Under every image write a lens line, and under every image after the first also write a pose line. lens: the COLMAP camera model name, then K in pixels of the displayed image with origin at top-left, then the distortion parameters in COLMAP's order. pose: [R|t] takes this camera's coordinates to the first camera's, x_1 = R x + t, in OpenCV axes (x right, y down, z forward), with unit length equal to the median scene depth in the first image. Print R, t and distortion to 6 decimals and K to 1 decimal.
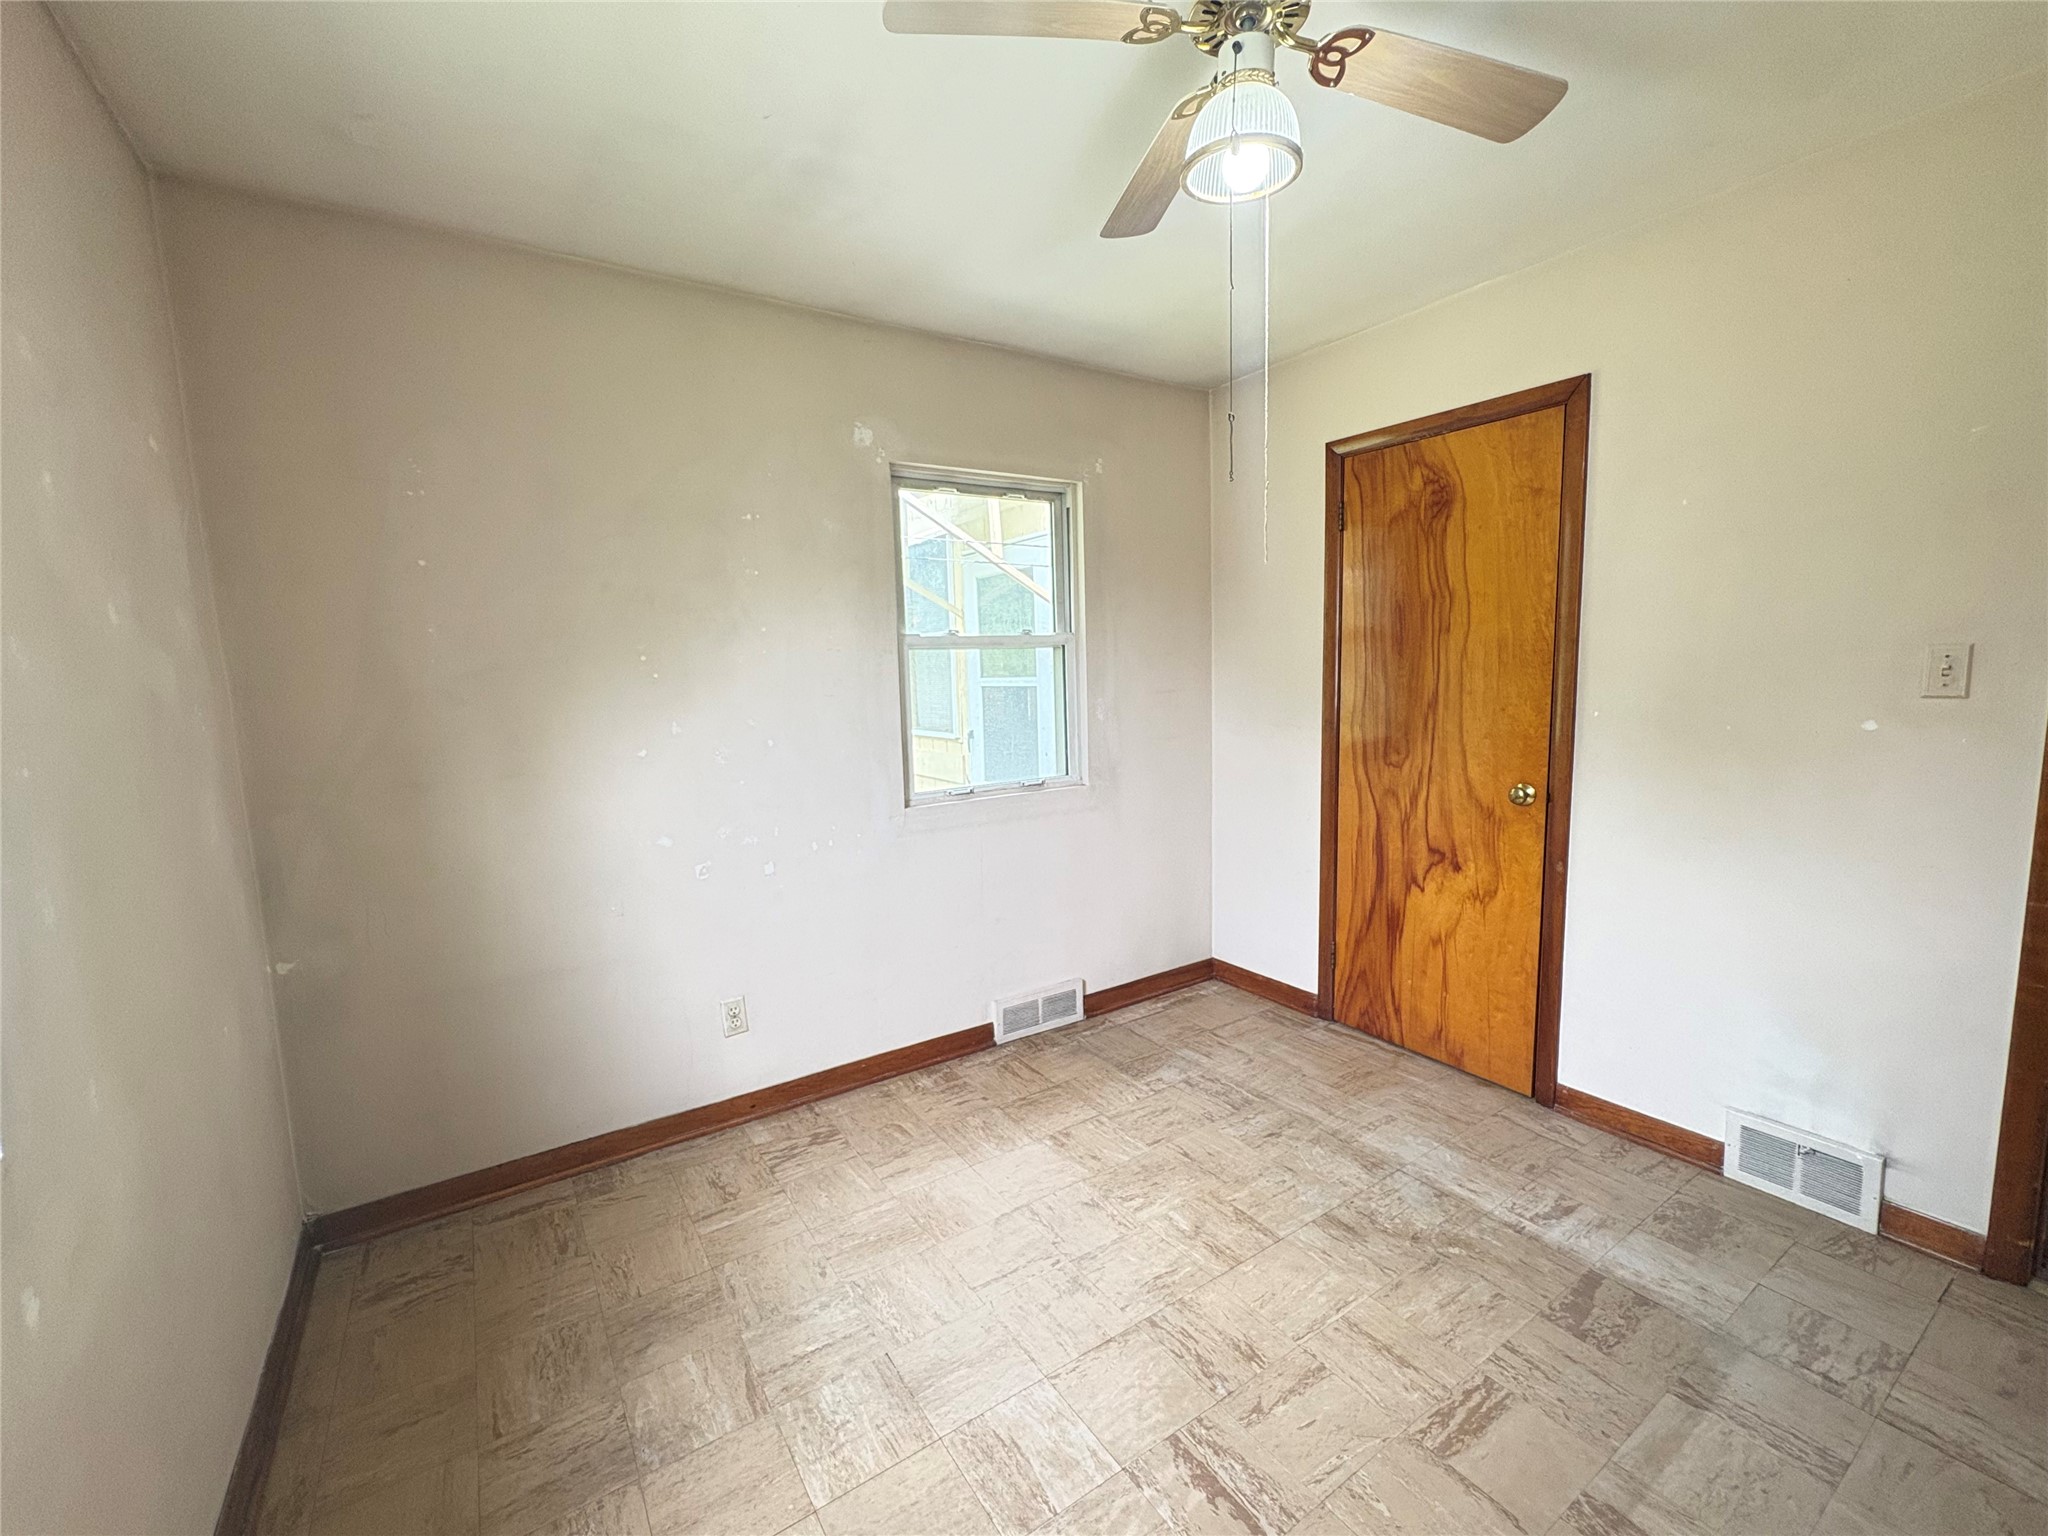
lens RADIAL K [[843.1, 0, 1024.0], [0, 843.1, 768.0], [0, 0, 1]] dist [0.001074, 0.000381]
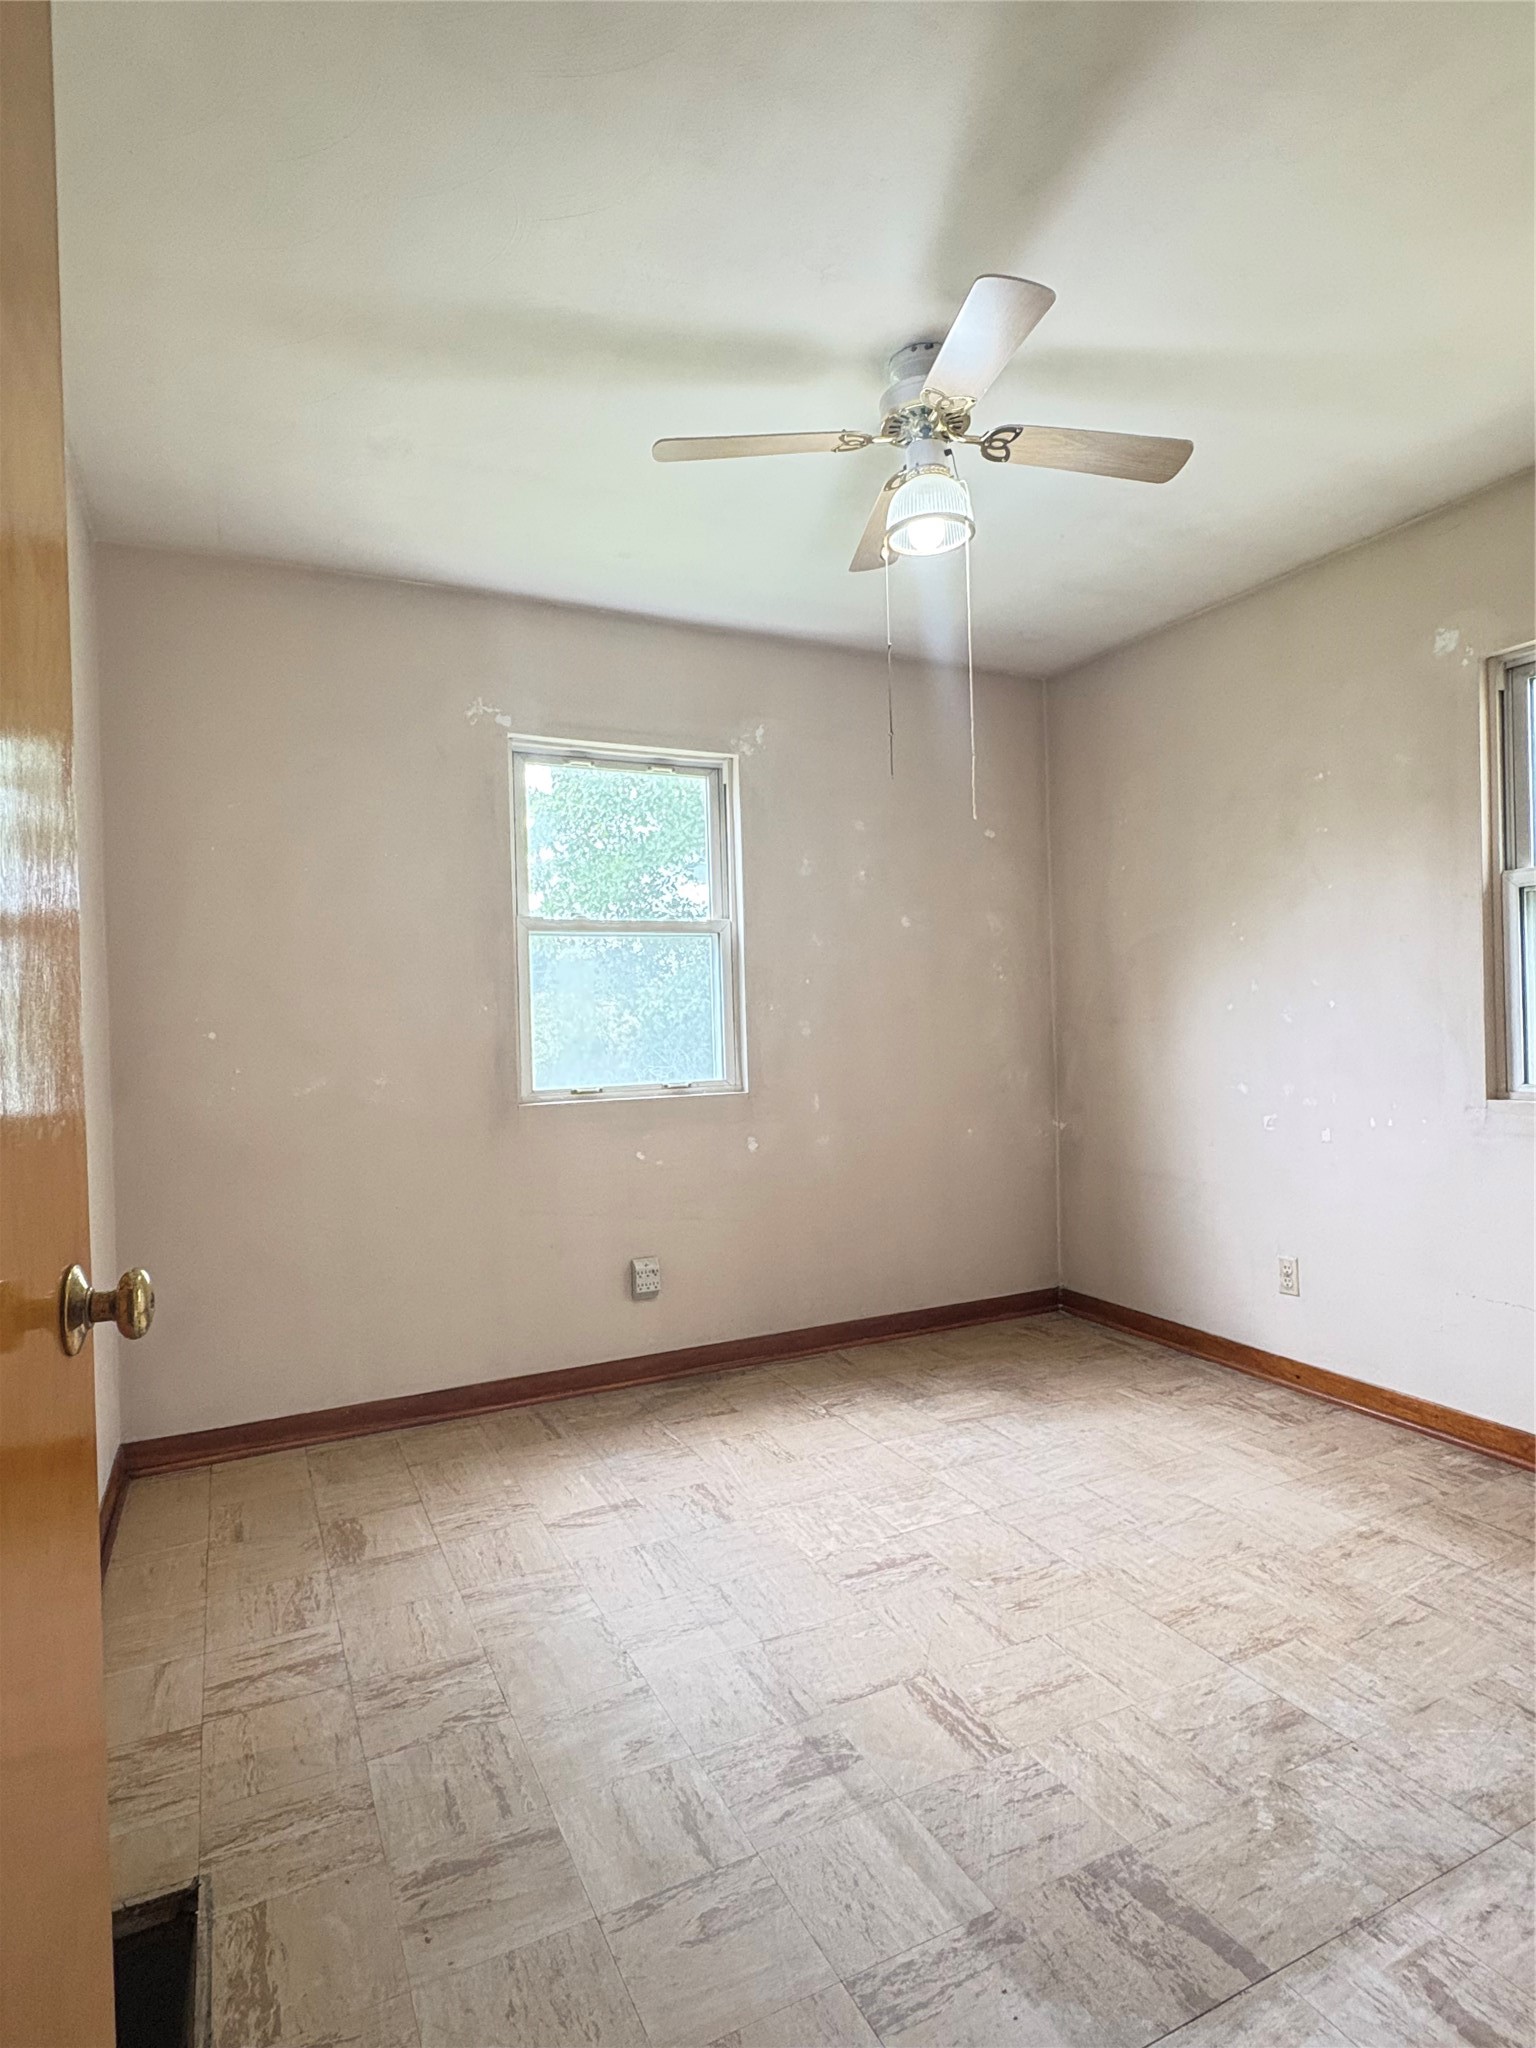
lens RADIAL K [[1044.0, 0, 768.0], [0, 1044.0, 1024.0], [0, 0, 1]] dist [0.000905, 0.000881]
pose [[-0.103845, 0.039770, -0.993798, 1.204434], [-0.095288, 0.994206, 0.049743, -0.005808], [0.990018, 0.099862, -0.099454, 0.620368]]
